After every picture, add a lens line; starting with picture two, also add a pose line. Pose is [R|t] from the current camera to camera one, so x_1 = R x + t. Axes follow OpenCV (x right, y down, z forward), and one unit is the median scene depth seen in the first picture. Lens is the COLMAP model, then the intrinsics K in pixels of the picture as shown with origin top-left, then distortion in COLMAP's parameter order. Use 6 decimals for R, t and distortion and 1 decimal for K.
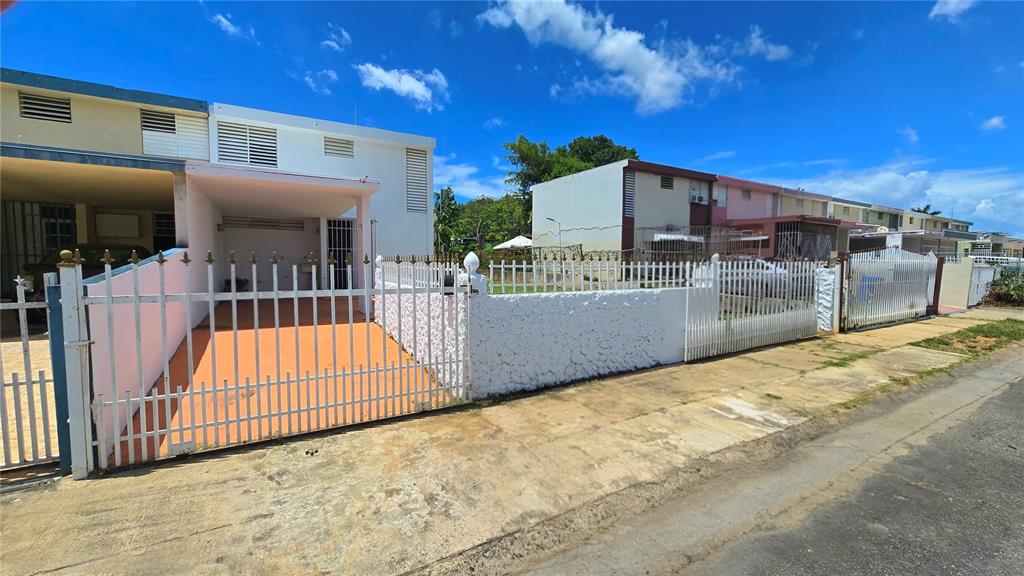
lens RADIAL K [[417.9, 0, 511.1], [0, 417.9, 289.2], [0, 0, 1]] dist [-0.007830, 0.001014]
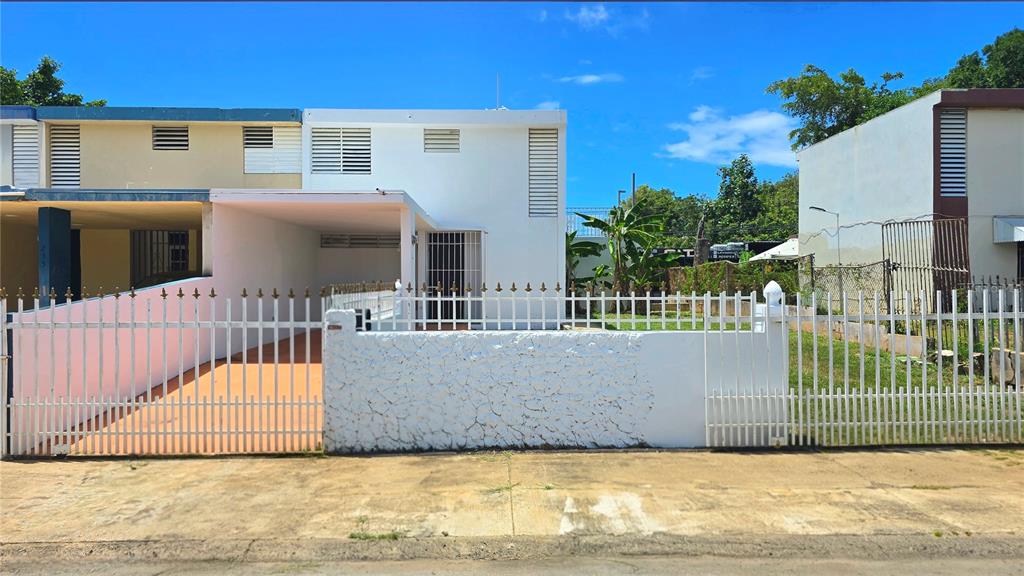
lens RADIAL K [[675.3, 0, 496.4], [0, 675.3, 287.2], [0, 0, 1]] dist [0.046864, -0.045373]
pose [[0.869703, -0.003197, -0.493565, 0.660308], [-0.024676, 0.998447, -0.049949, -0.011679], [0.492958, 0.055620, 0.868273, -0.068407]]
